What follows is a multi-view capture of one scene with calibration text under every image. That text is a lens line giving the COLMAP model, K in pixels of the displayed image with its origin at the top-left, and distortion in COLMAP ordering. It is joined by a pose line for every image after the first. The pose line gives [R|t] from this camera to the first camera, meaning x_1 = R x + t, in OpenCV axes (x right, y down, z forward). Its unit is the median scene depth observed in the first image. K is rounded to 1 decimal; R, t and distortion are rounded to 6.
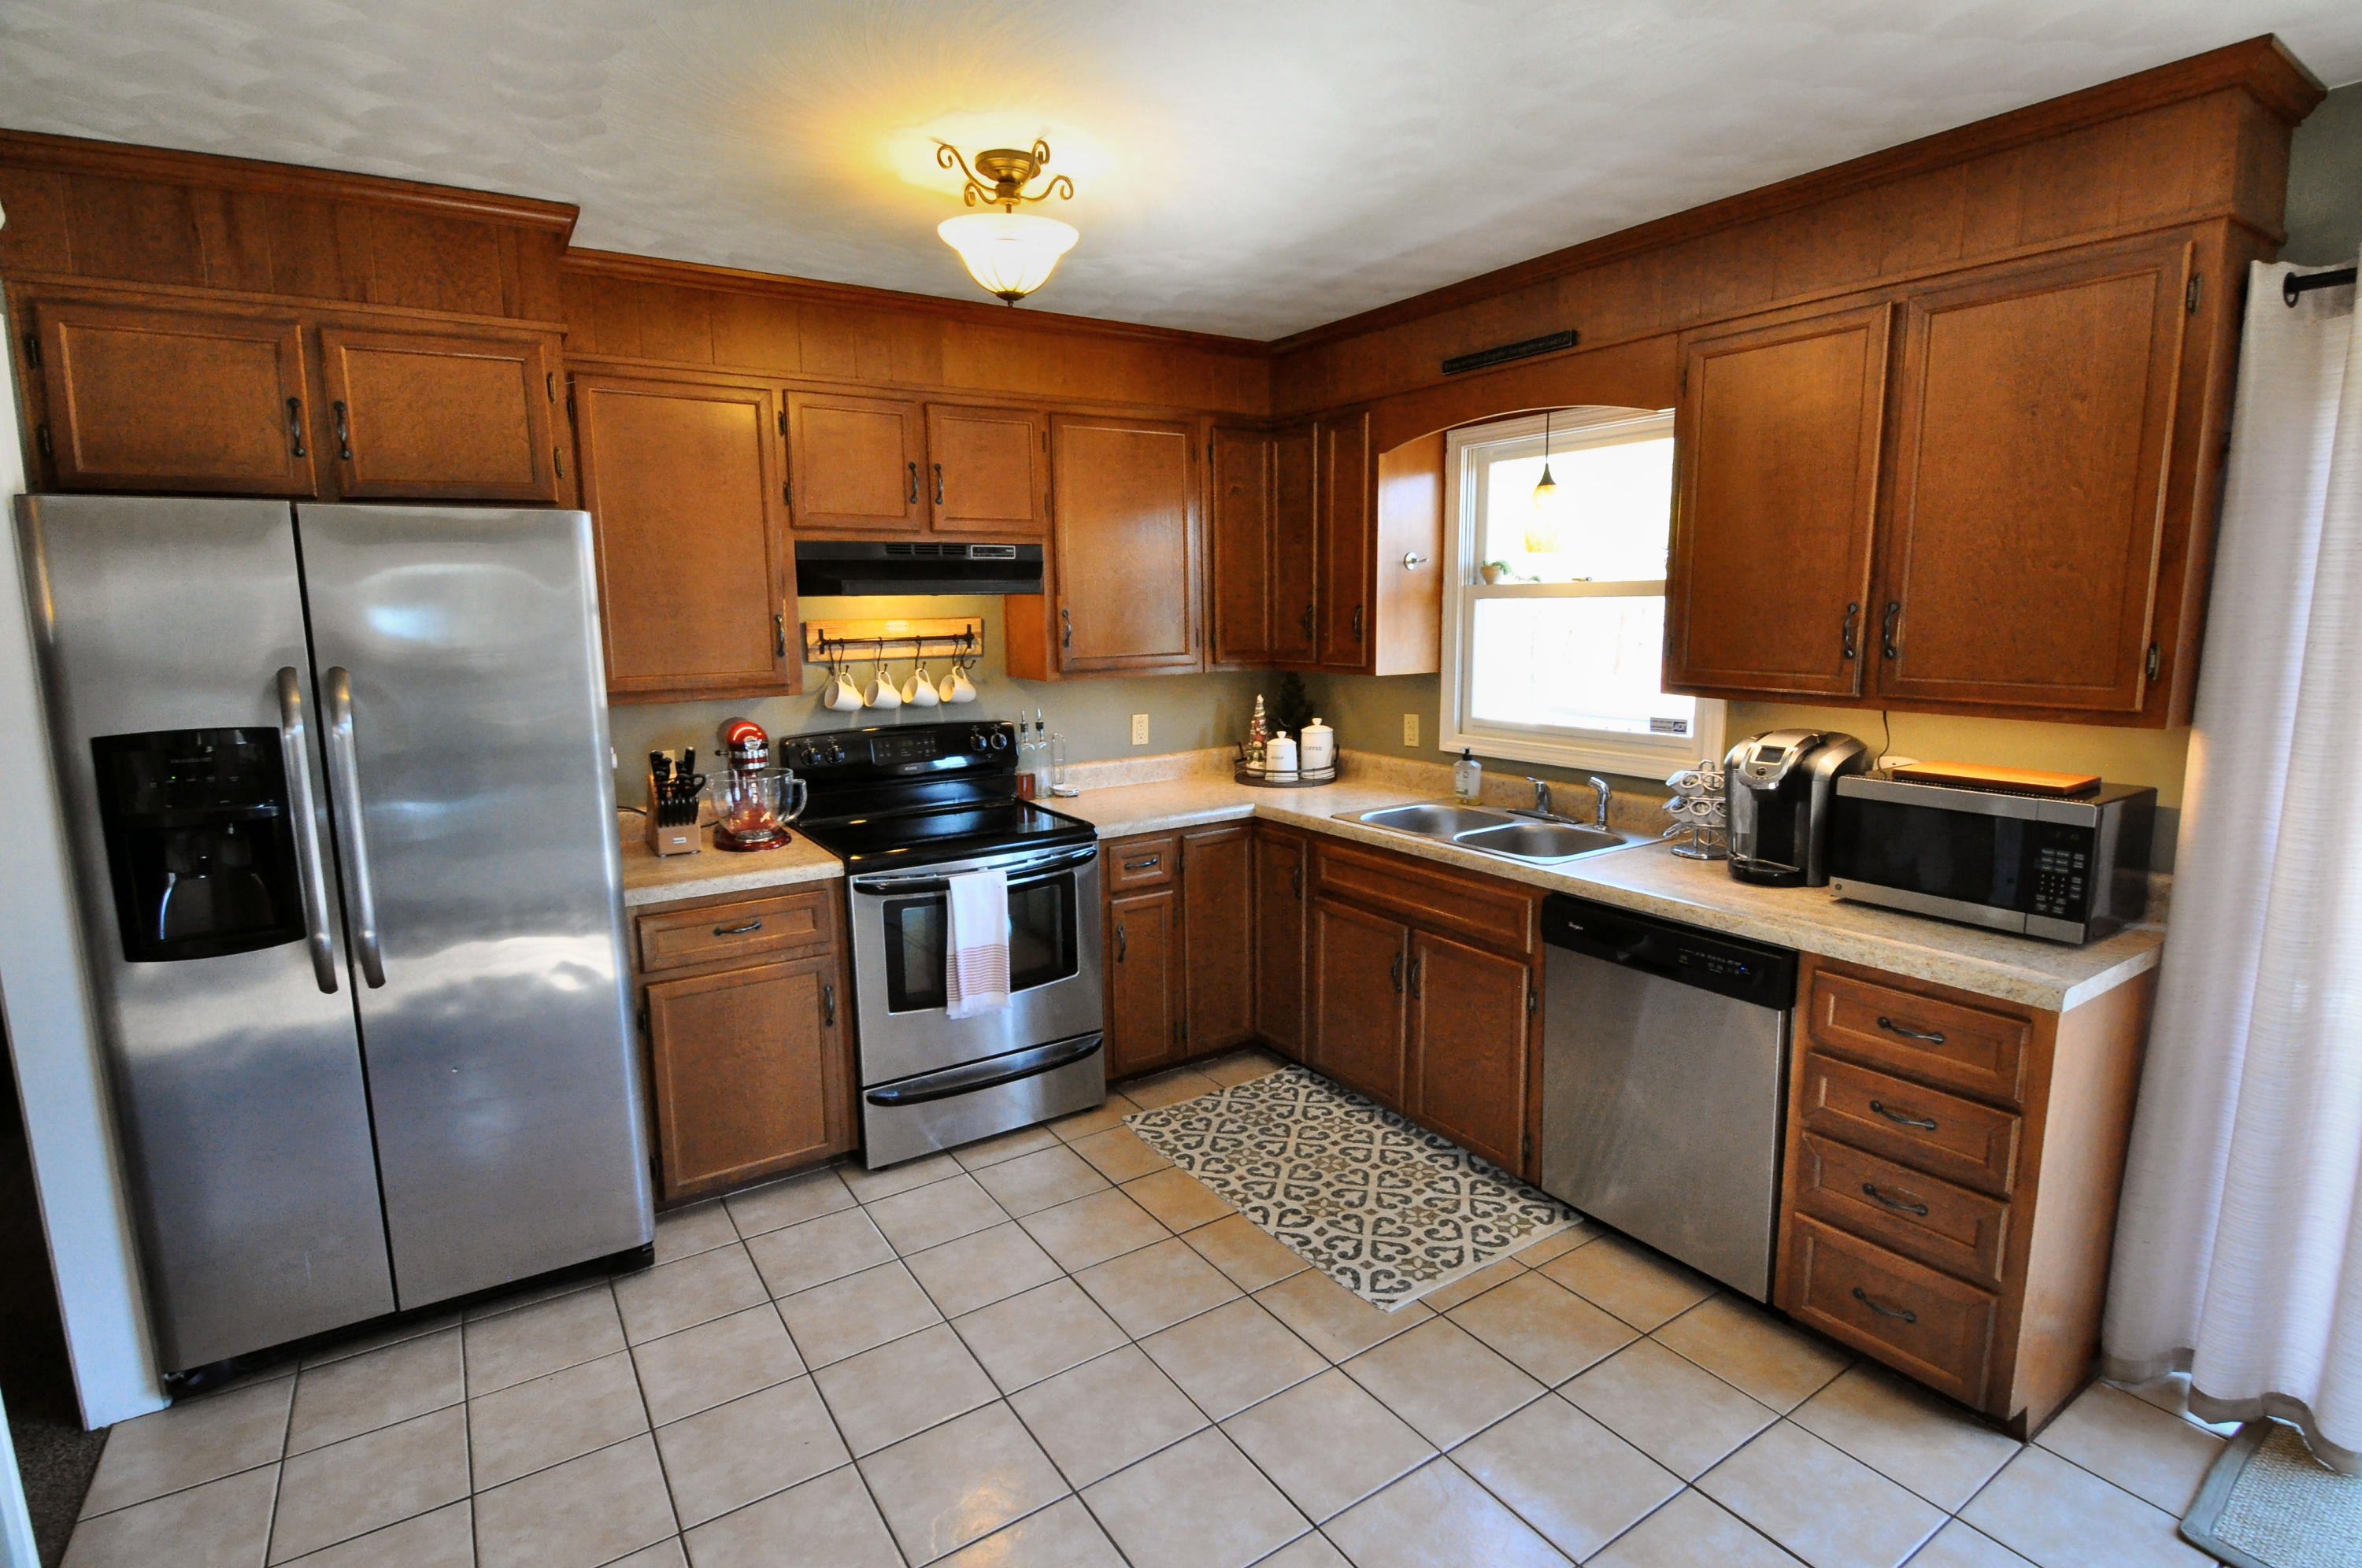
lens RADIAL K [[1135.5, 0, 1186.7], [0, 1135.5, 779.6], [0, 0, 1]] dist [0.001851, -0.014196]
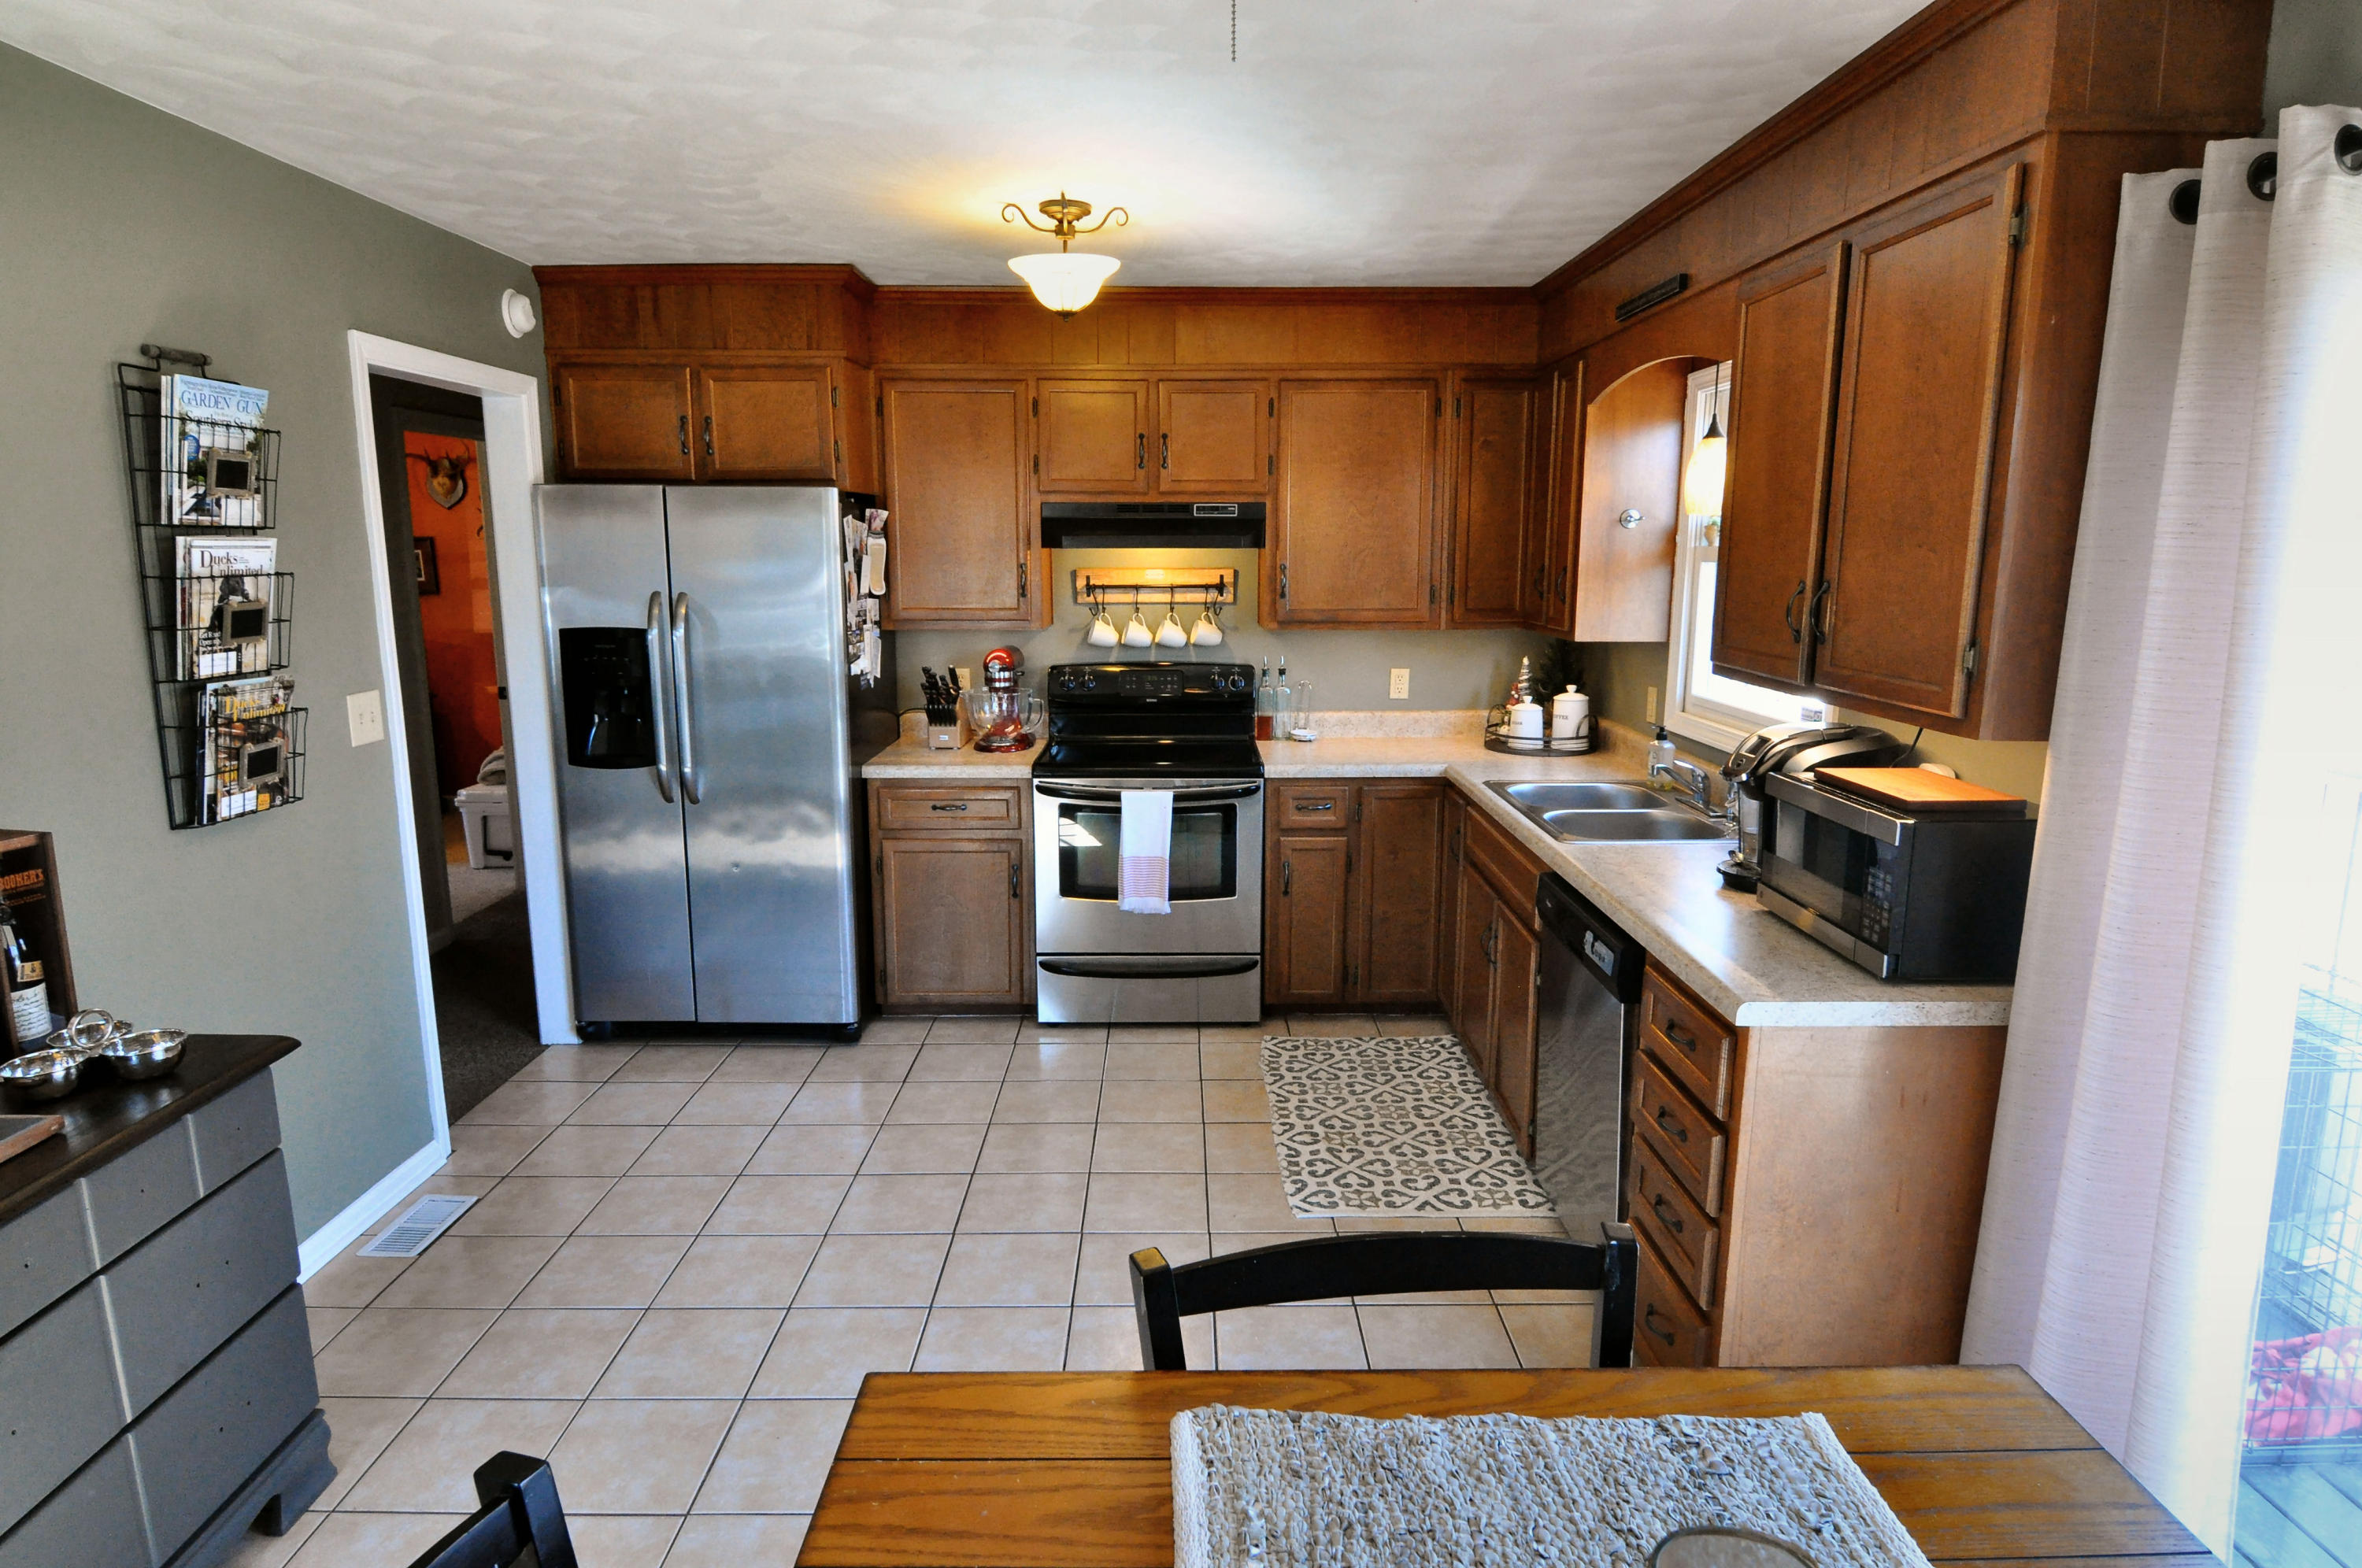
lens RADIAL K [[1301.4, 0, 1189.8], [0, 1301.4, 778.7], [0, 0, 1]] dist [-0.000287, -0.000409]
pose [[0.840155, 0.111141, -0.530837, 0.536858], [-0.097176, 0.993787, 0.054268, -0.006773], [0.533570, 0.005992, 0.845735, -0.089481]]
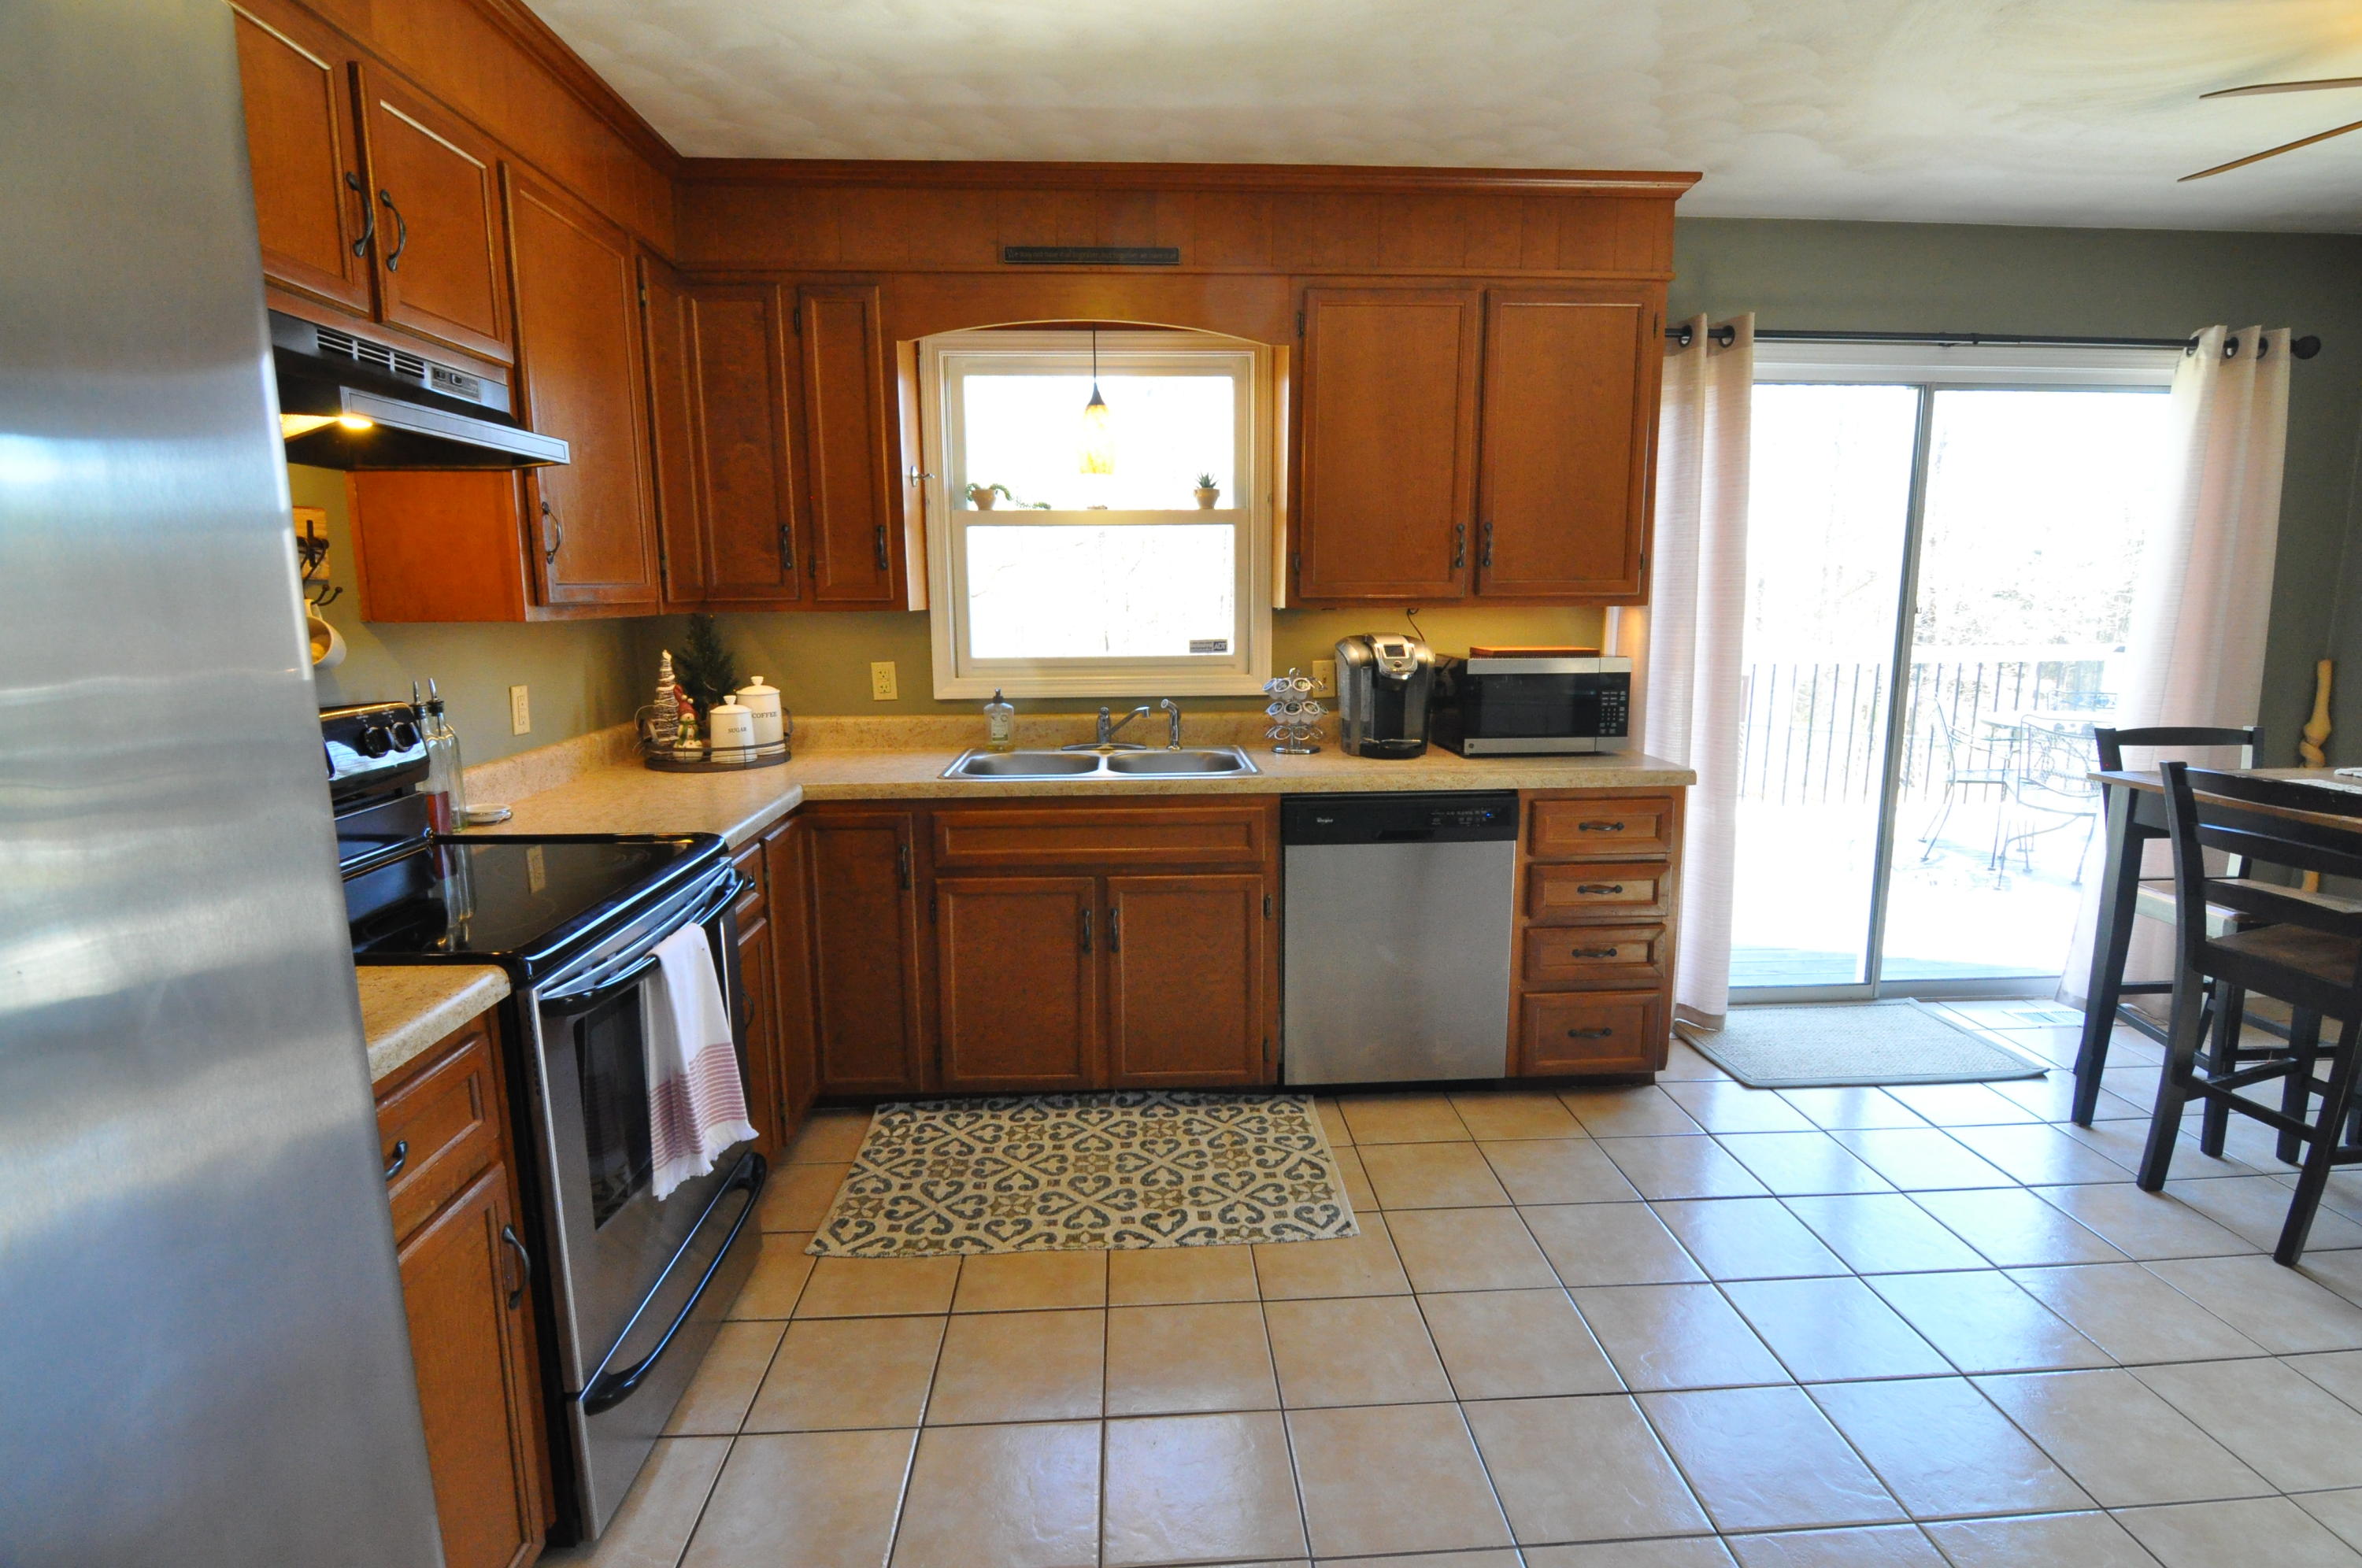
lens RADIAL K [[1135.5, 0, 1186.7], [0, 1135.5, 779.6], [0, 0, 1]] dist [0.001851, -0.014196]
pose [[0.507494, -0.131435, 0.851572, -0.506805], [0.132364, 0.988459, 0.073681, -0.003743], [-0.851428, 0.075325, 0.519034, 0.447617]]
